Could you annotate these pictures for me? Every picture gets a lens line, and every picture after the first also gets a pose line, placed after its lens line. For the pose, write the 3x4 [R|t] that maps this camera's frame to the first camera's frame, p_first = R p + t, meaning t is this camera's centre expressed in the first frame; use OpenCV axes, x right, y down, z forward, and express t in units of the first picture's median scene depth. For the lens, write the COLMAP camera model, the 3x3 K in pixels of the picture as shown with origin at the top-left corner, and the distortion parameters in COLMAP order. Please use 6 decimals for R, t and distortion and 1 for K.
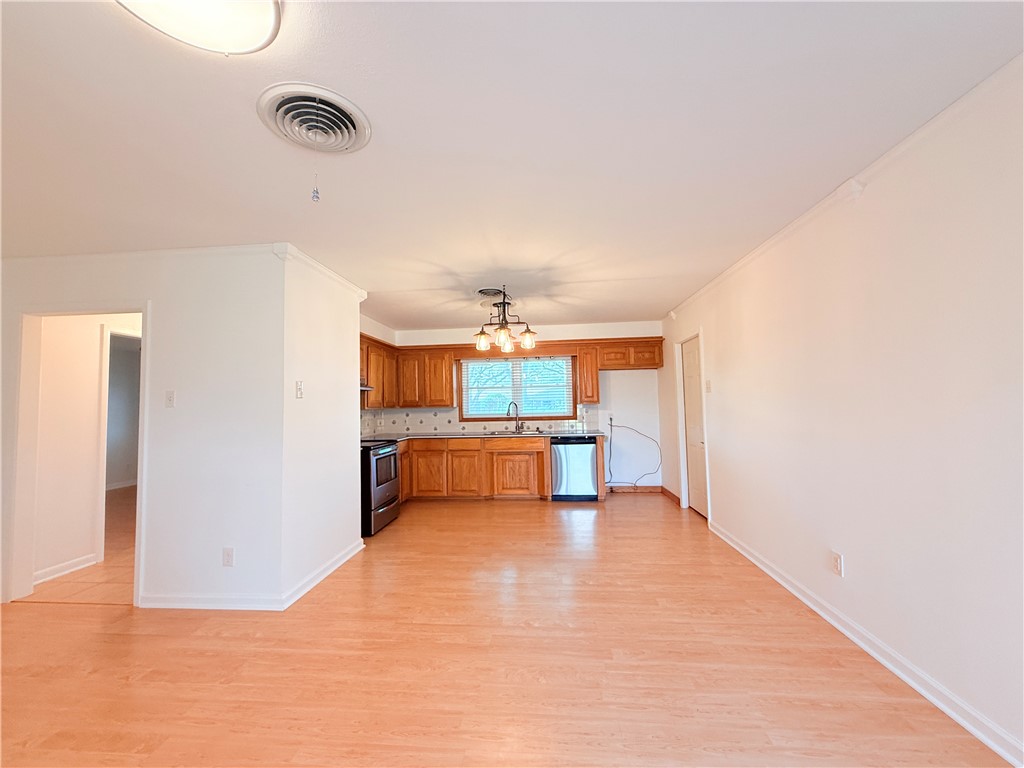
lens RADIAL K [[406.9, 0, 512.1], [0, 406.9, 386.3], [0, 0, 1]] dist [-0.000109, 0.000011]
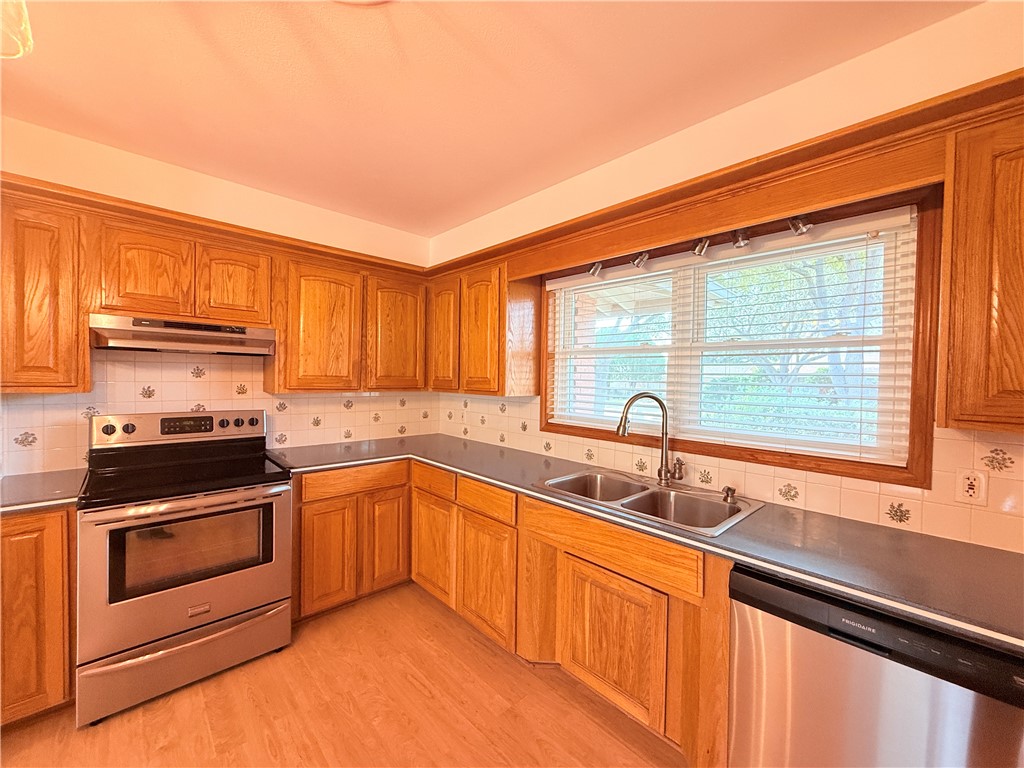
lens RADIAL K [[406.9, 0, 509.9], [0, 406.9, 384.1], [0, 0, 1]] dist [-0.000109, 0.000011]
pose [[0.741298, 0.049604, -0.669340, 0.147225], [-0.003561, 0.997542, 0.069983, 0.009338], [0.671166, -0.049495, 0.739653, 0.737783]]
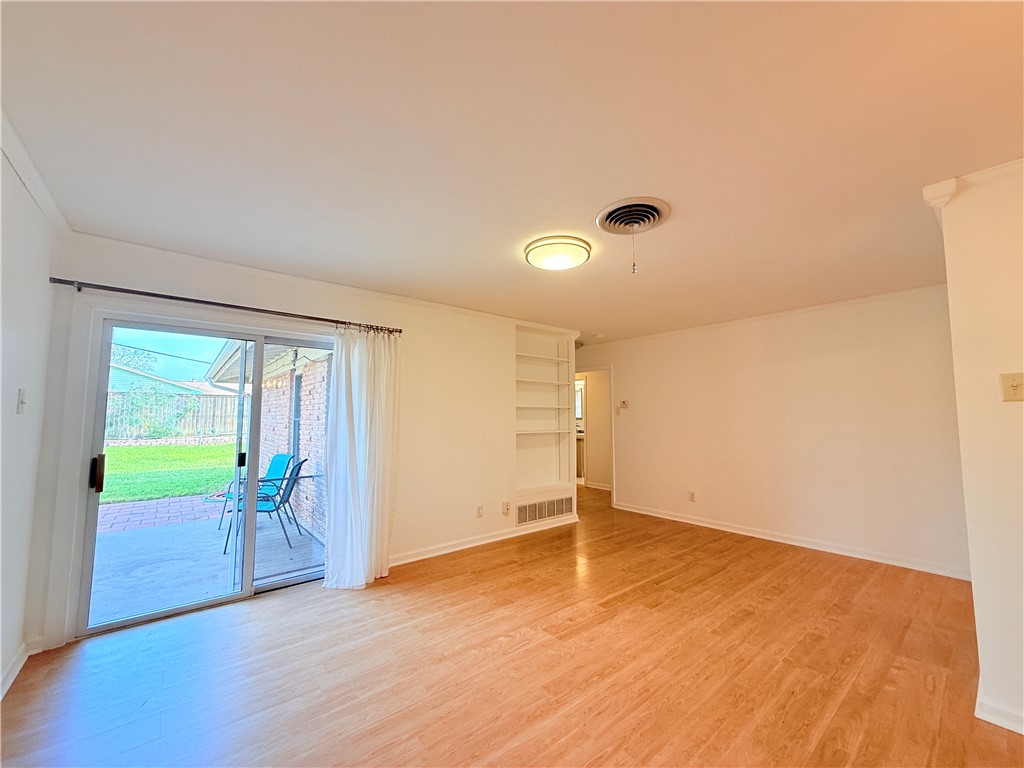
lens RADIAL K [[406.9, 0, 506.6], [0, 406.9, 381.7], [0, 0, 1]] dist [-0.000109, 0.000011]
pose [[-0.718379, -0.035768, -0.694731, 0.235255], [0.047244, 0.993863, -0.100020, 0.012977], [0.694045, -0.104674, -0.712281, 0.478265]]
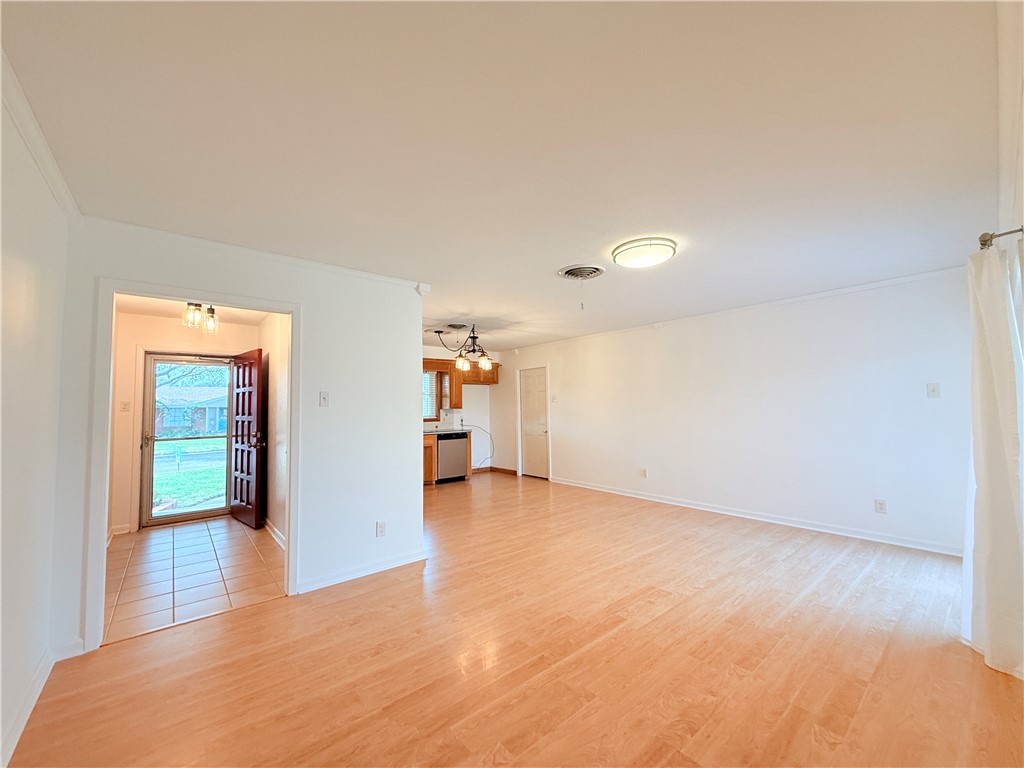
lens RADIAL K [[406.9, 0, 510.1], [0, 406.9, 387.5], [0, 0, 1]] dist [-0.000109, 0.000011]
pose [[0.709784, 0.043824, 0.703055, -0.641316], [-0.030454, 0.999039, -0.031529, 0.010131], [-0.703761, 0.000968, 0.710436, -0.071773]]
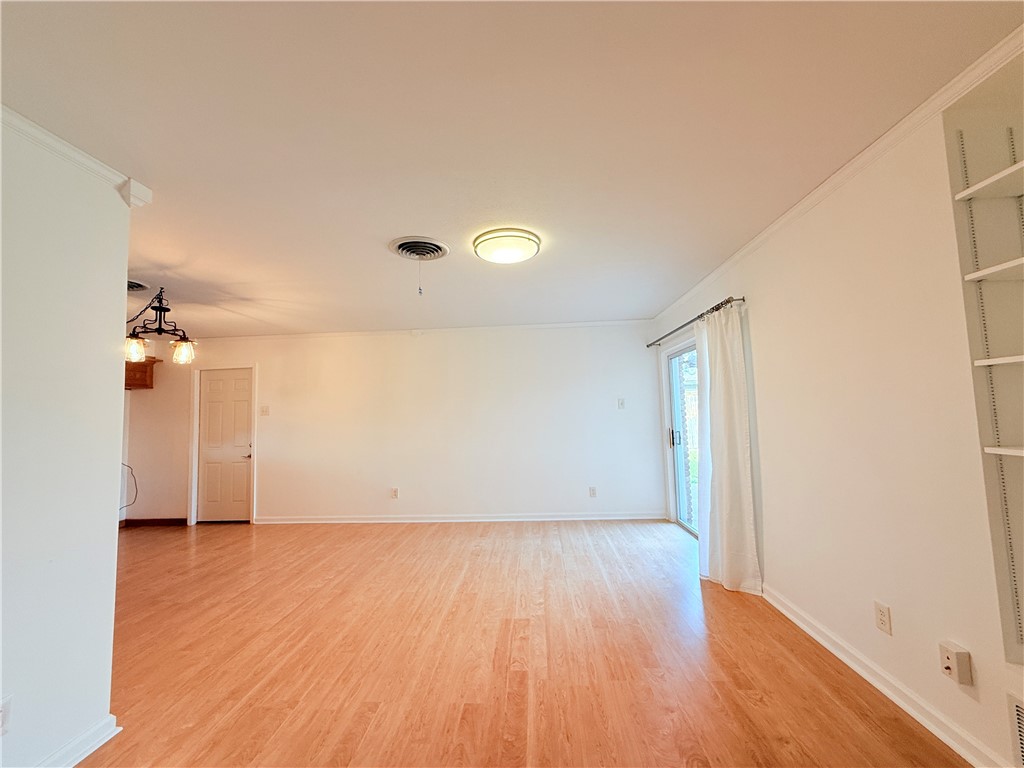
lens RADIAL K [[406.9, 0, 510.5], [0, 406.9, 384.7], [0, 0, 1]] dist [-0.000109, 0.000011]
pose [[-0.027408, 0.094175, 0.995178, -0.618328], [-0.014393, 0.995412, -0.094594, 0.021768], [-0.999521, -0.016916, -0.025927, 0.188047]]
